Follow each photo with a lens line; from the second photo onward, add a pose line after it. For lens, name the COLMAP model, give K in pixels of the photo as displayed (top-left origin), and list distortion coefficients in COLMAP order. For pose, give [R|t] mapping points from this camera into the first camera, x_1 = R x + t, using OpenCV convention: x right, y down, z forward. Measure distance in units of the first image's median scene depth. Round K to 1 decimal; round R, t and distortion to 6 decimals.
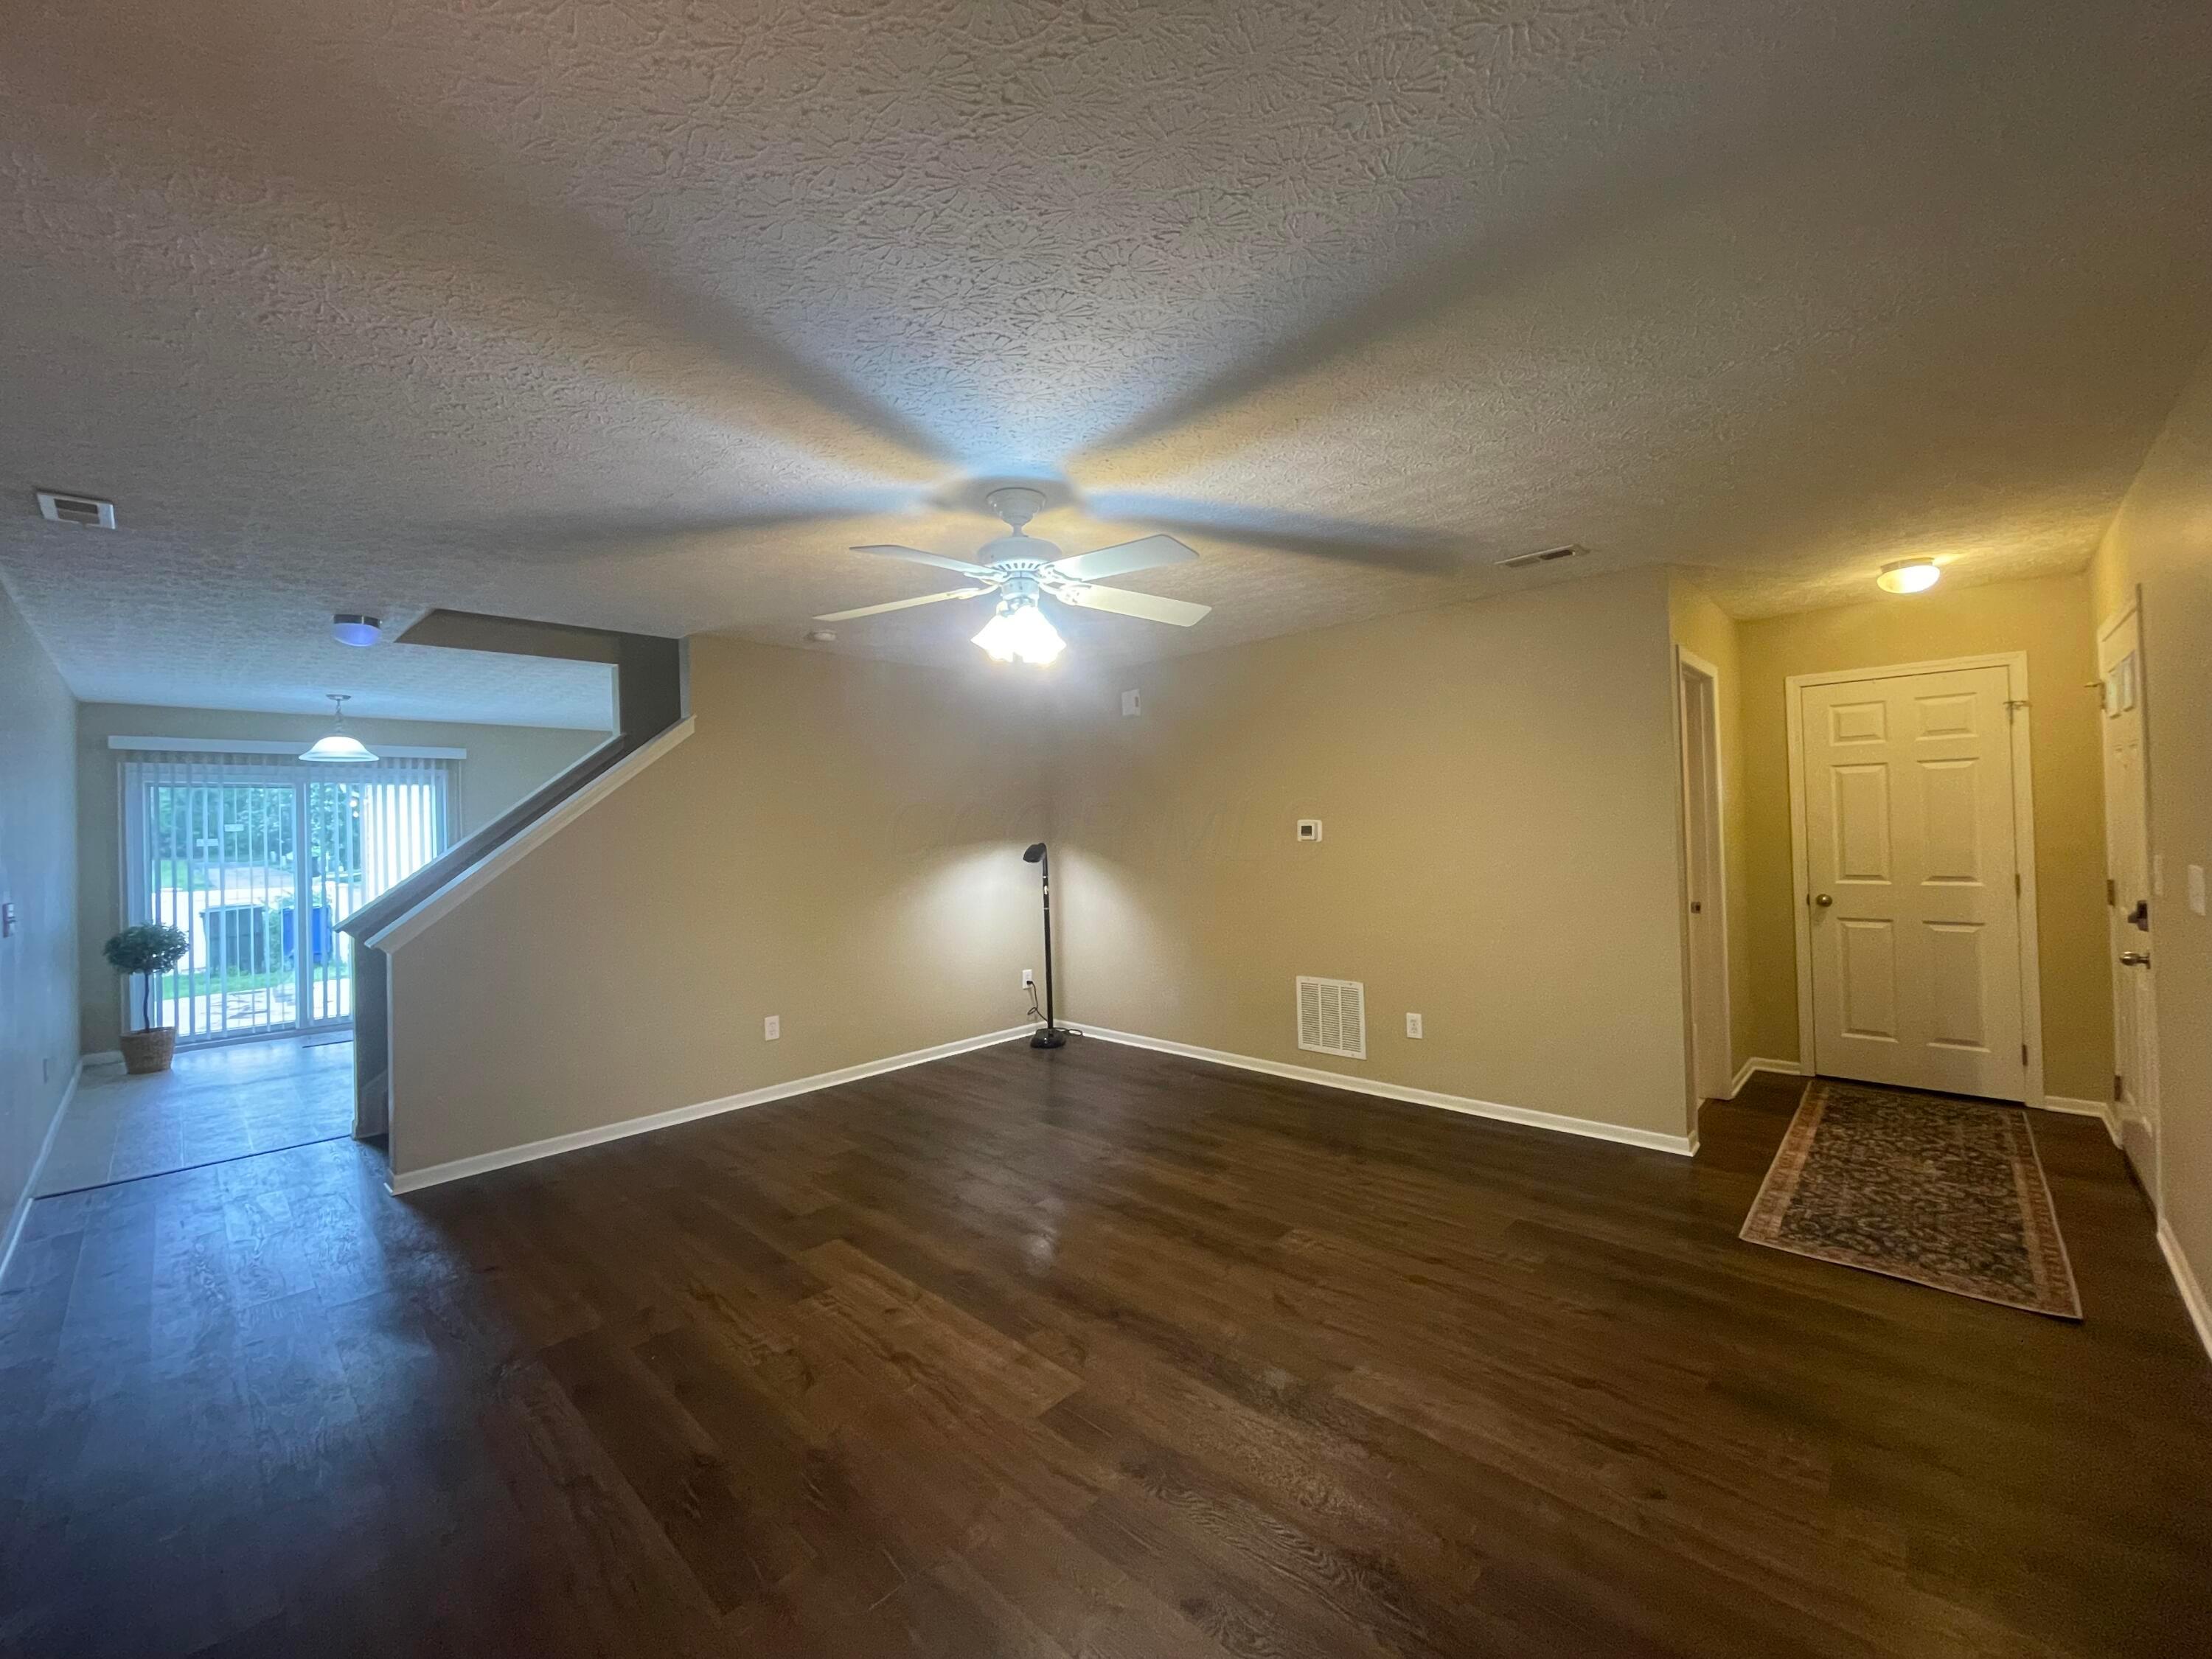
lens RADIAL K [[900.9, 0, 1114.0], [0, 900.9, 814.4], [0, 0, 1]] dist [0.001495, -0.000844]
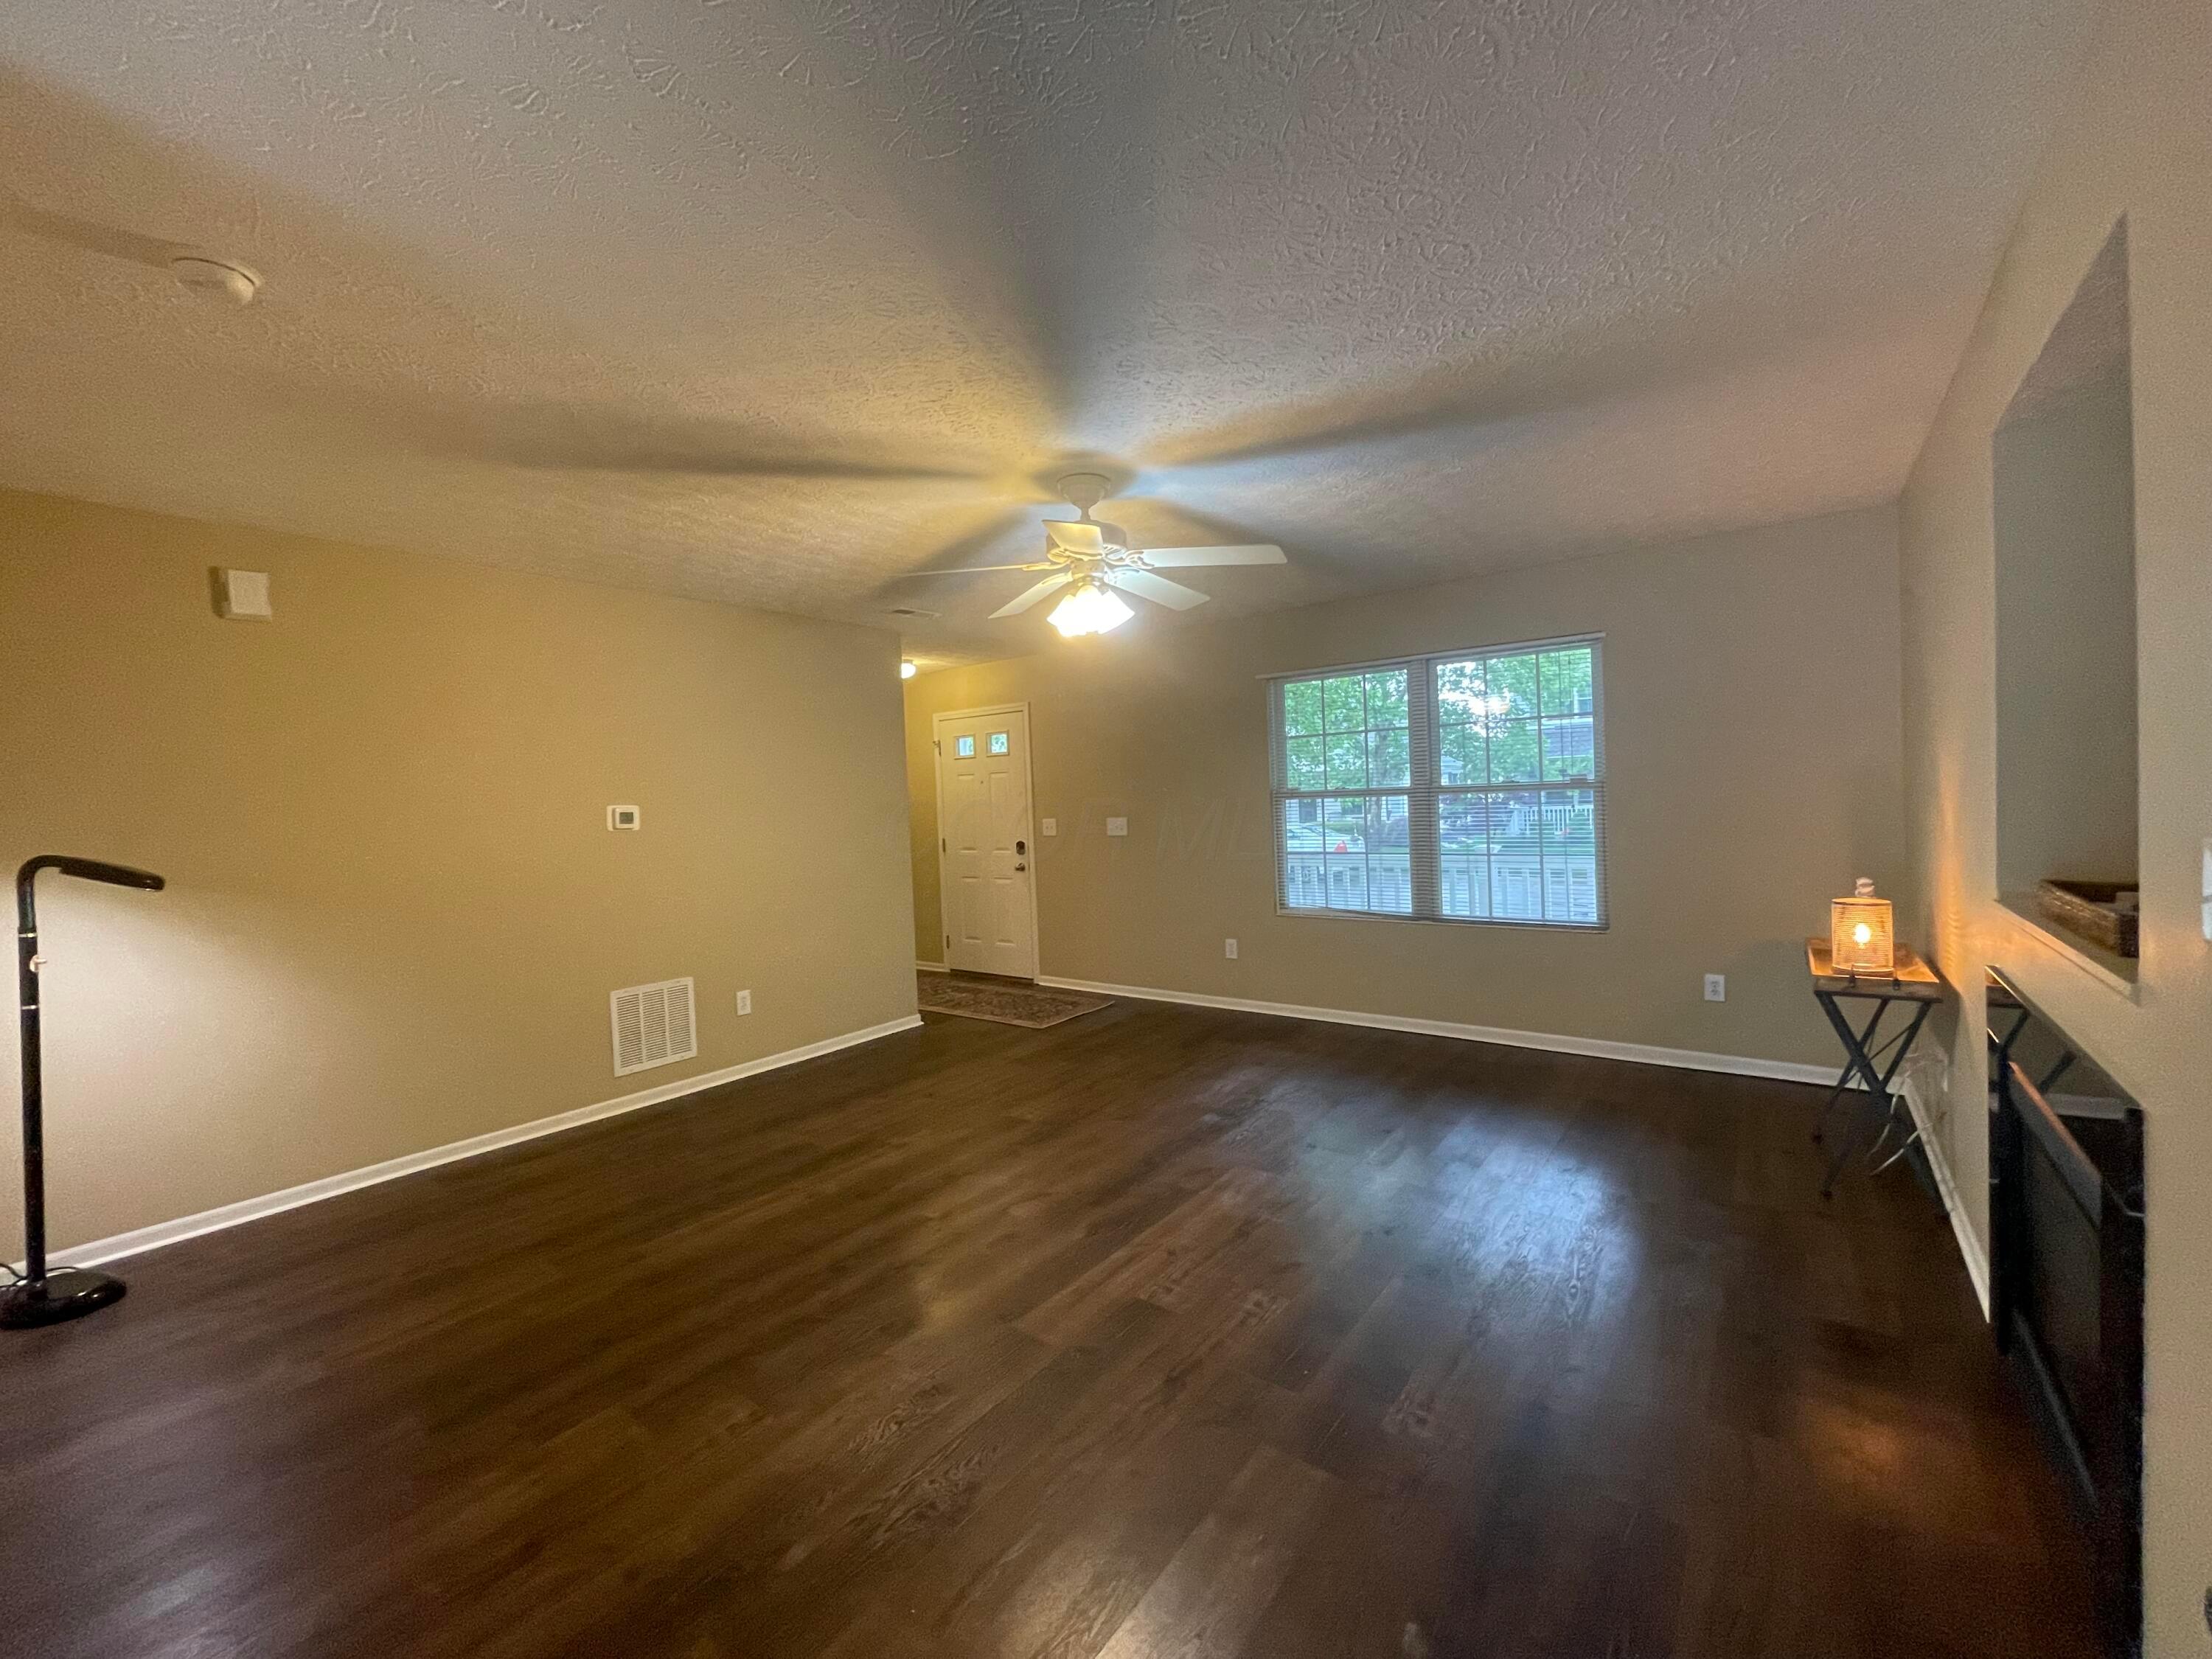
lens RADIAL K [[900.9, 0, 1088.5], [0, 900.9, 827.2], [0, 0, 1]] dist [0.001495, -0.000844]
pose [[-0.092430, -0.004469, 0.995709, -0.872920], [0.023740, 0.999696, 0.006691, 0.039141], [-0.995436, 0.024257, -0.092296, 0.814501]]
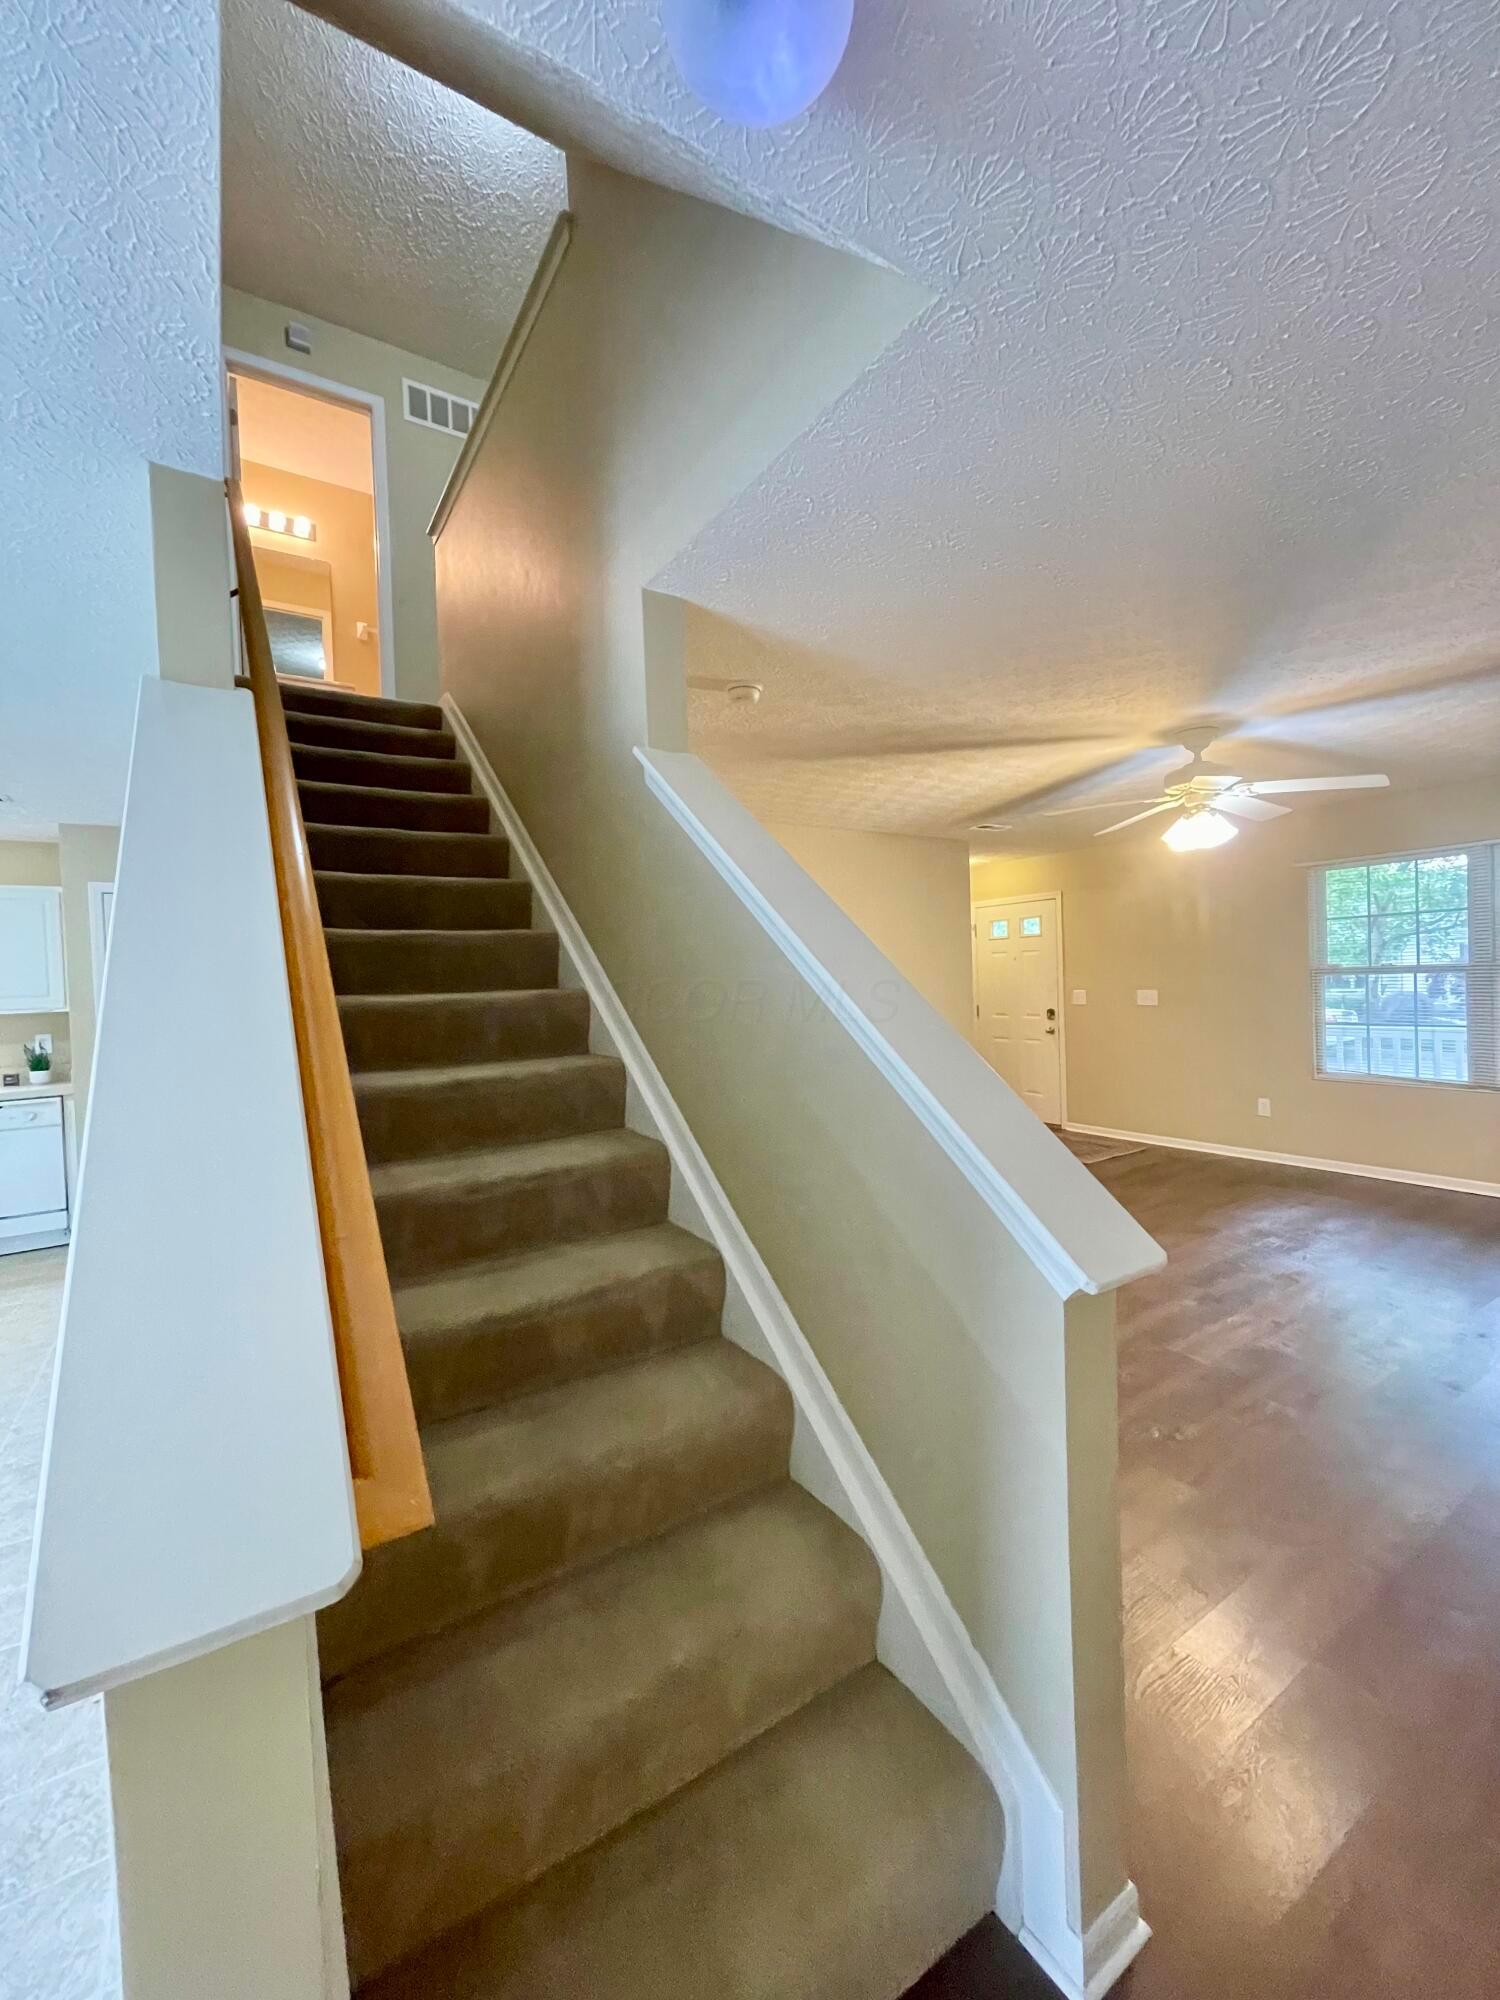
lens RADIAL K [[814.6, 0, 744.8], [0, 814.6, 1000.6], [0, 0, 1]] dist [0.001495, -0.000844]
pose [[0.239801, -0.008672, 0.970783, -1.117894], [0.010428, 0.999925, 0.006356, 0.037162], [-0.970766, 0.008599, 0.239873, 1.021896]]
